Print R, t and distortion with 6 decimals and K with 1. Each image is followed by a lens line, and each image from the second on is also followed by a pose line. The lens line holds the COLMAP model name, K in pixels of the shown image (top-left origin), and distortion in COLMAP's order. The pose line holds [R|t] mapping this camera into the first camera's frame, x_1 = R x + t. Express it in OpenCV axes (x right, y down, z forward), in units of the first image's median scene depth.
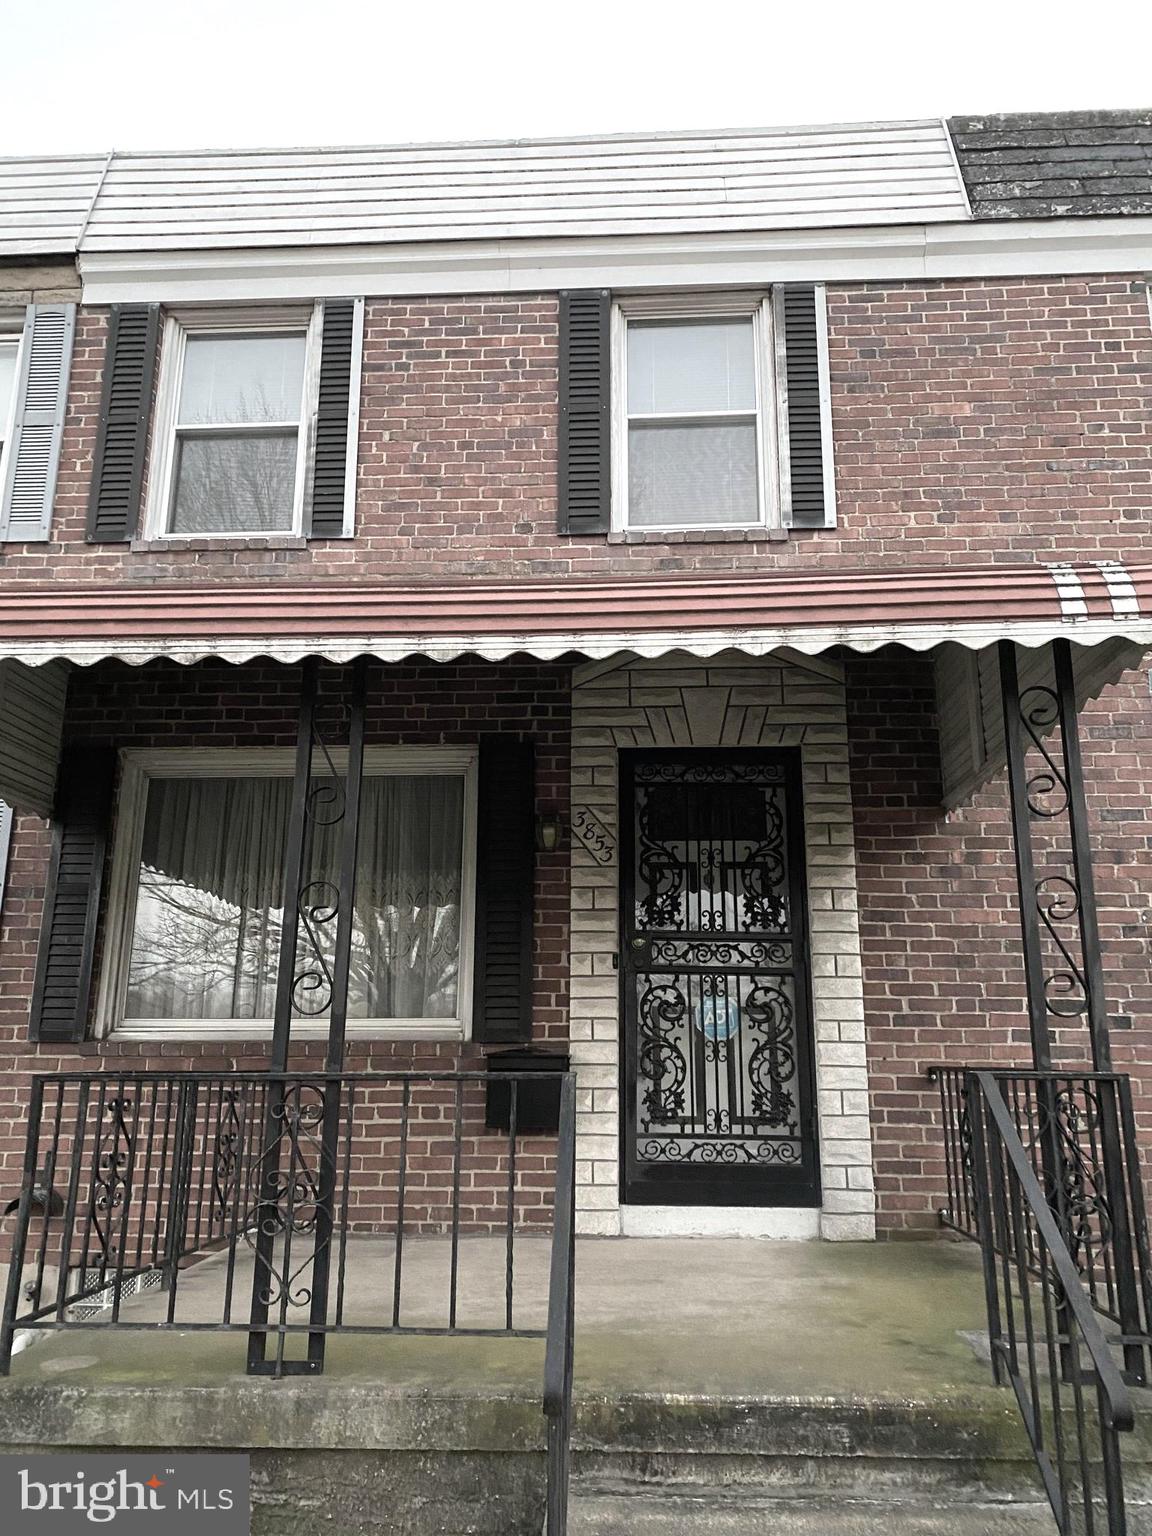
lens RADIAL K [[1154.8, 0, 565.3], [0, 1154.8, 764.4], [0, 0, 1]] dist [0.037875, -0.022920]
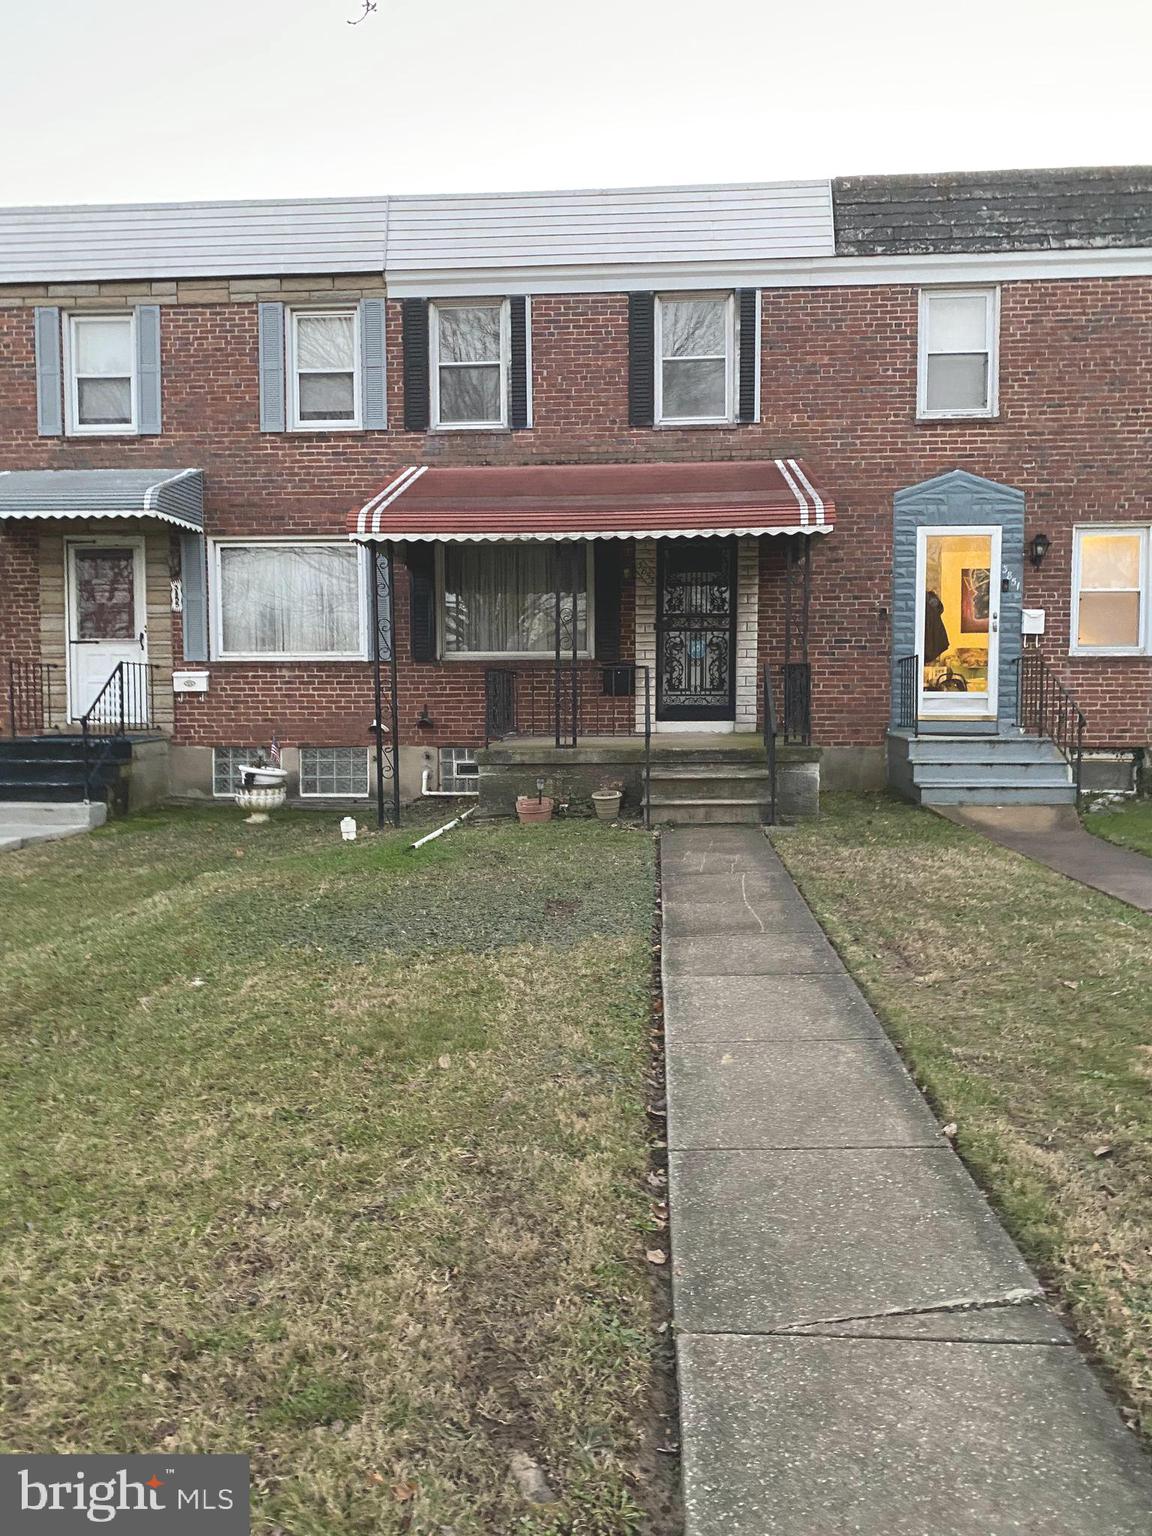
lens RADIAL K [[1154.8, 0, 570.2], [0, 1154.8, 770.1], [0, 0, 1]] dist [0.037875, -0.022920]
pose [[0.999913, -0.010153, -0.008427, -0.103260], [0.012291, 0.948995, 0.315052, -0.271960], [0.004798, -0.315128, 0.949037, -1.225250]]
